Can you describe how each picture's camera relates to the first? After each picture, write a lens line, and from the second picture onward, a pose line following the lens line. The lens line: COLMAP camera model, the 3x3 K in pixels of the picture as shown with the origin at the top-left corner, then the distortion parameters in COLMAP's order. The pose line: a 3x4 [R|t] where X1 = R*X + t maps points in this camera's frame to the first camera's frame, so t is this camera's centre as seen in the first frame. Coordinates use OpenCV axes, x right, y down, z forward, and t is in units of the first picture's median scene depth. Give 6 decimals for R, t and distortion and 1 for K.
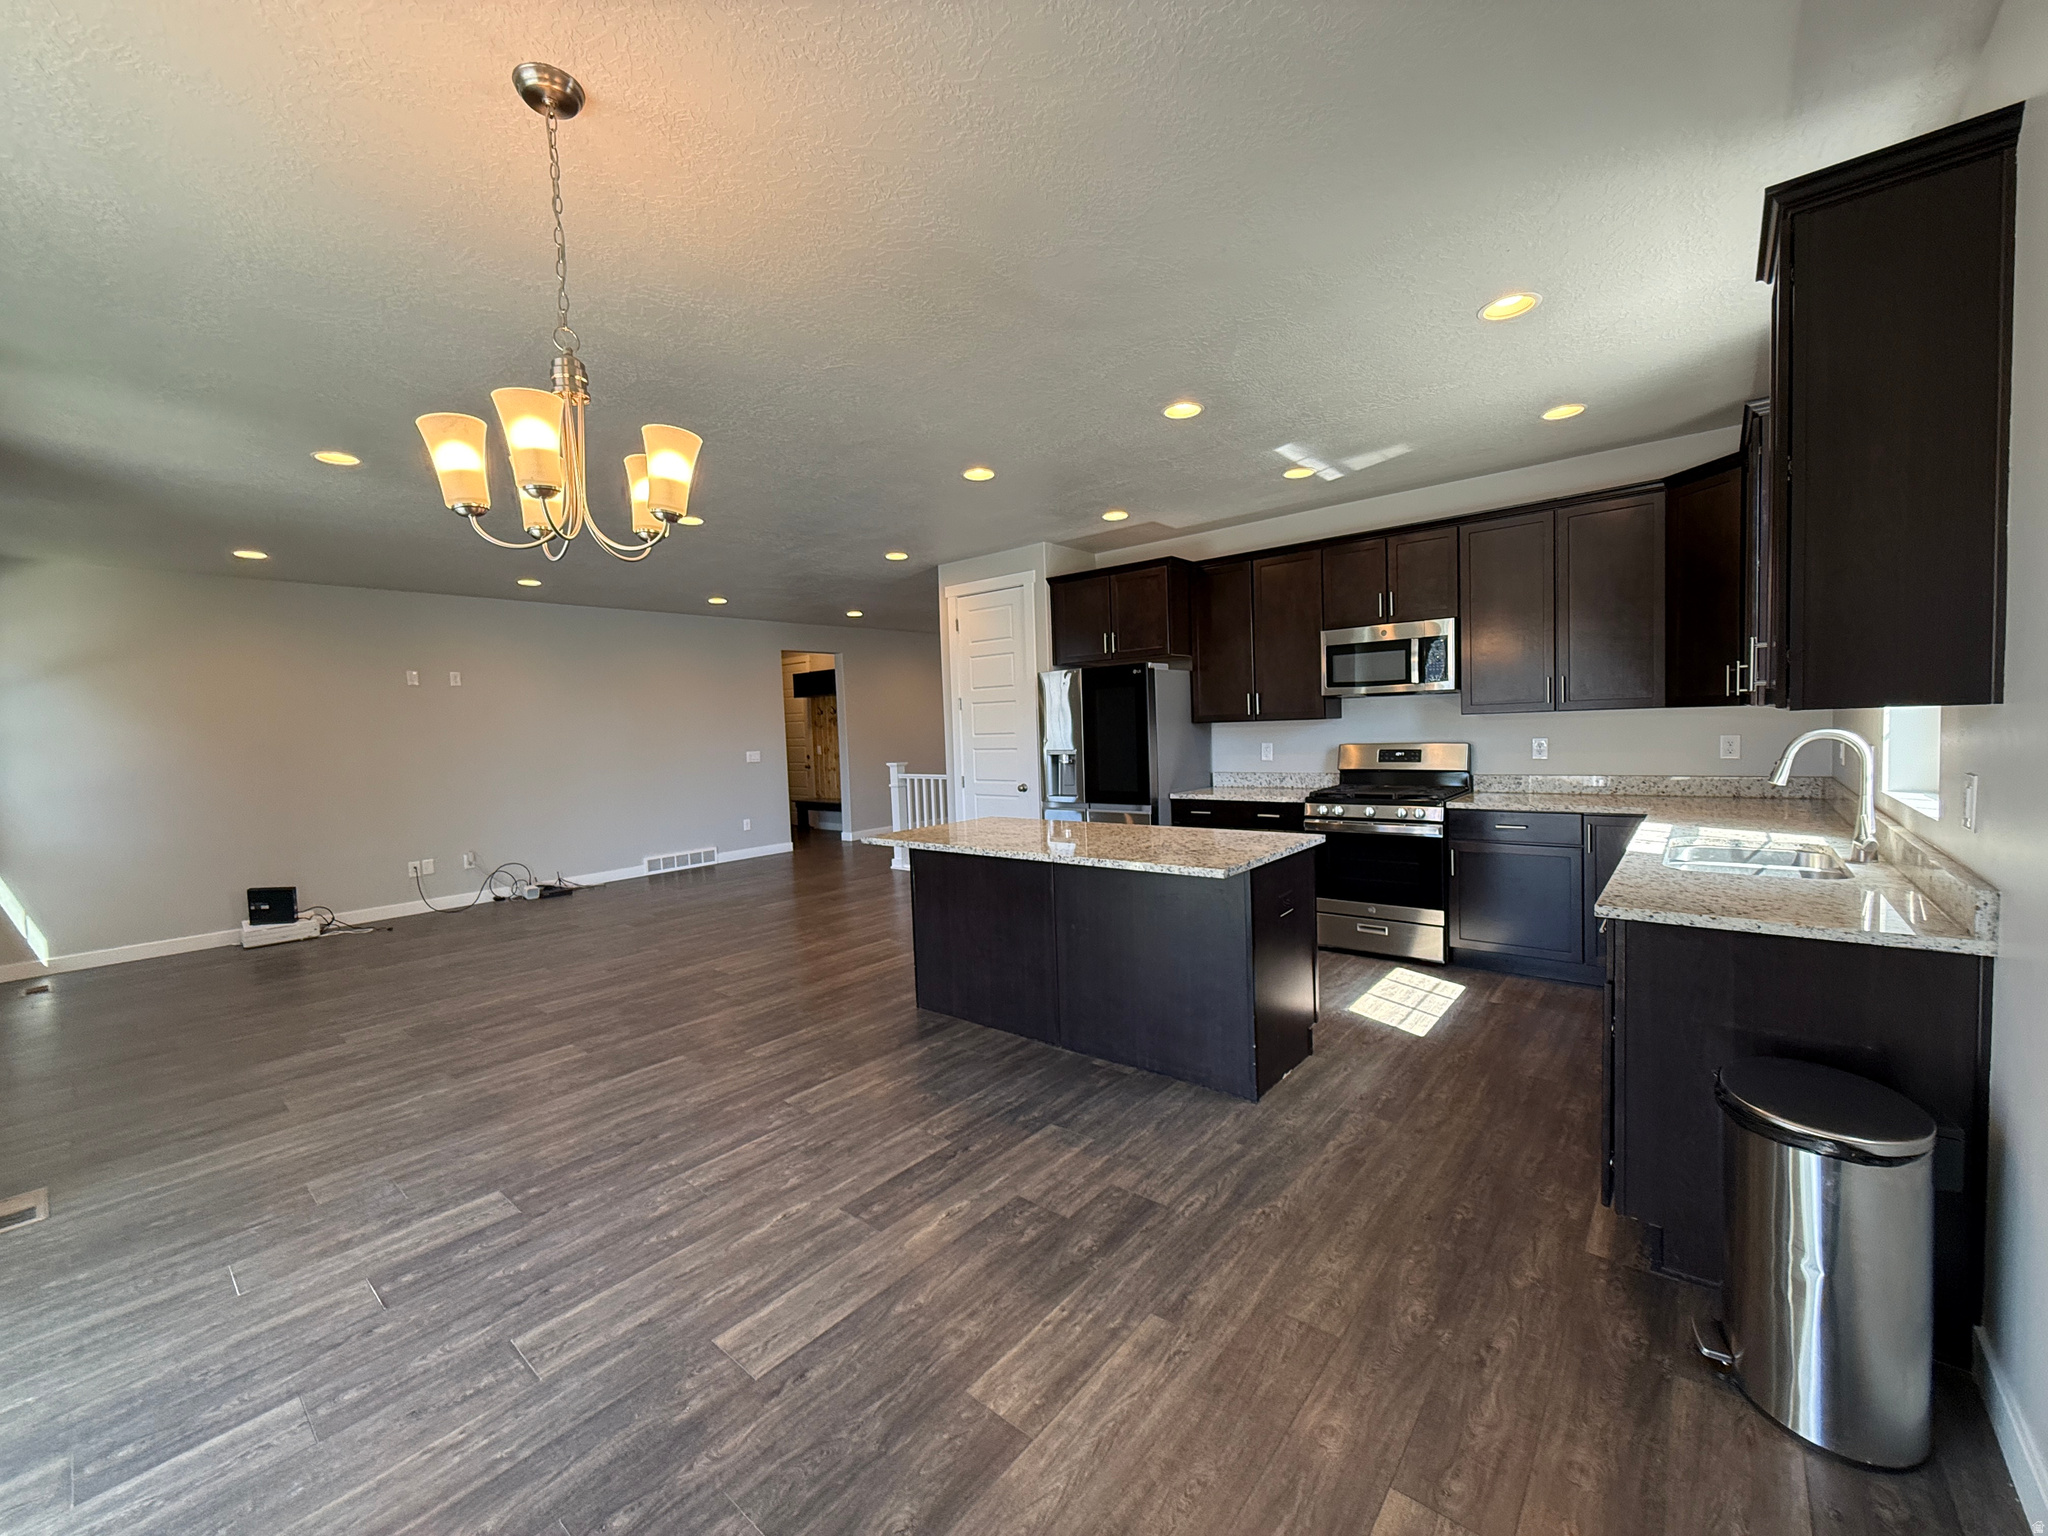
lens RADIAL K [[815.1, 0, 1024.0], [0, 815.1, 768.0], [0, 0, 1]] dist [-0.001228, -0.000206]
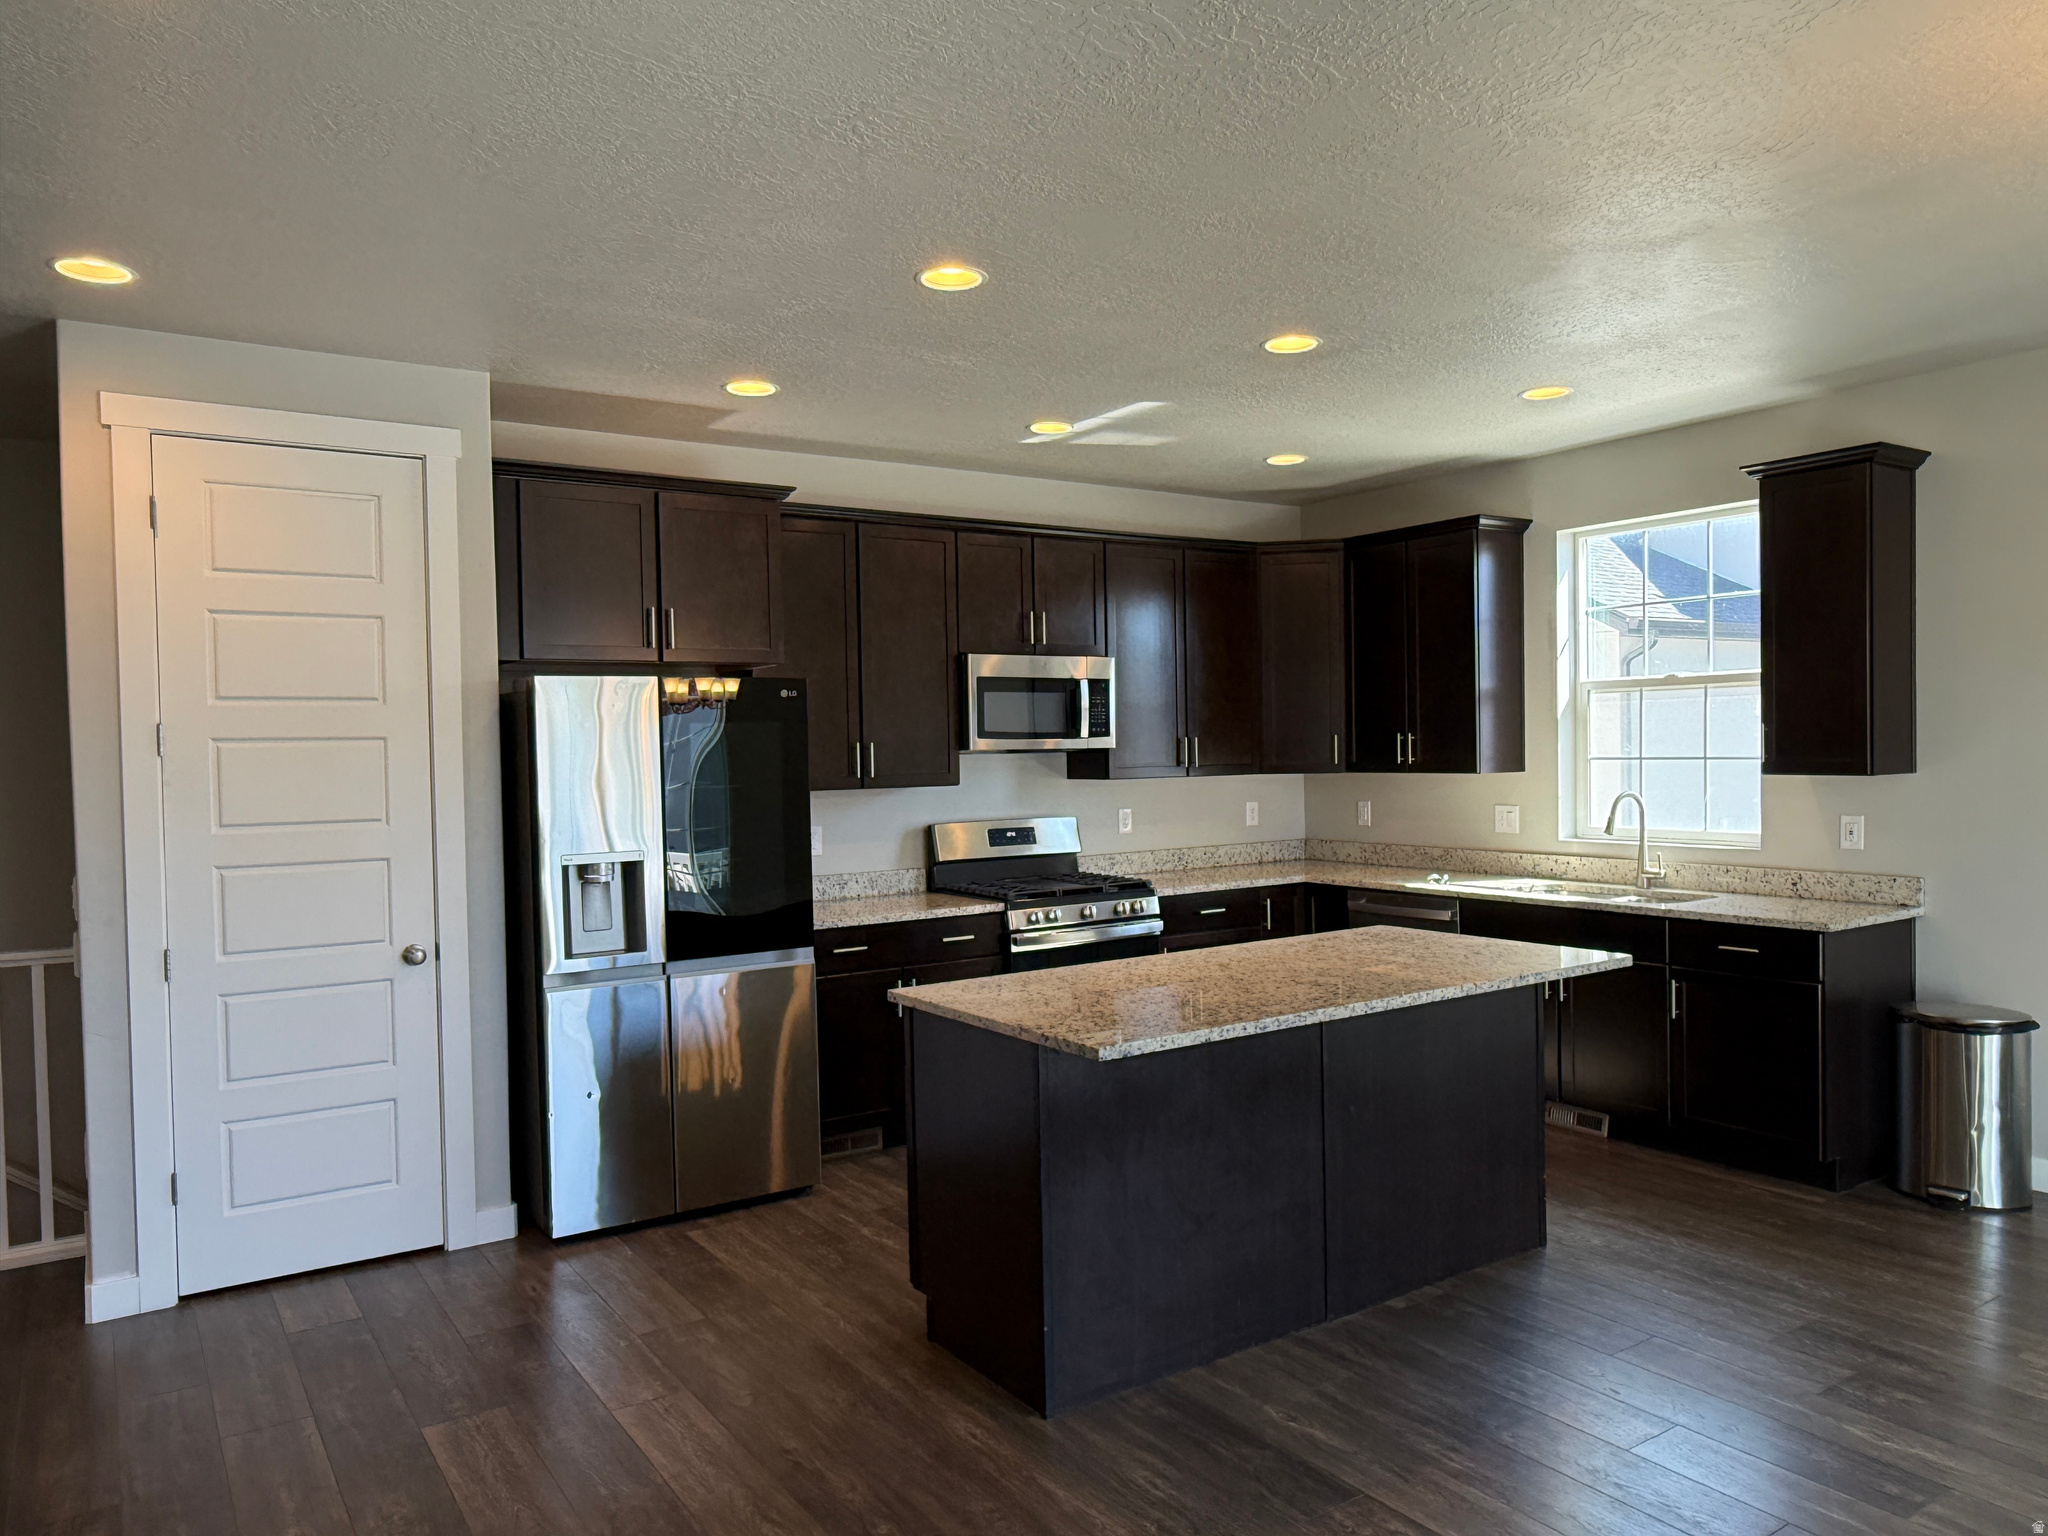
lens RADIAL K [[1412.6, 0, 1036.6], [0, 1412.6, 784.5], [0, 0, 1]] dist [0.002135, 0.002336]
pose [[0.272776, 0.004930, 0.962065, -0.805312], [0.059569, 0.997982, -0.022004, -0.035531], [-0.960232, 0.063312, 0.271932, 0.701912]]
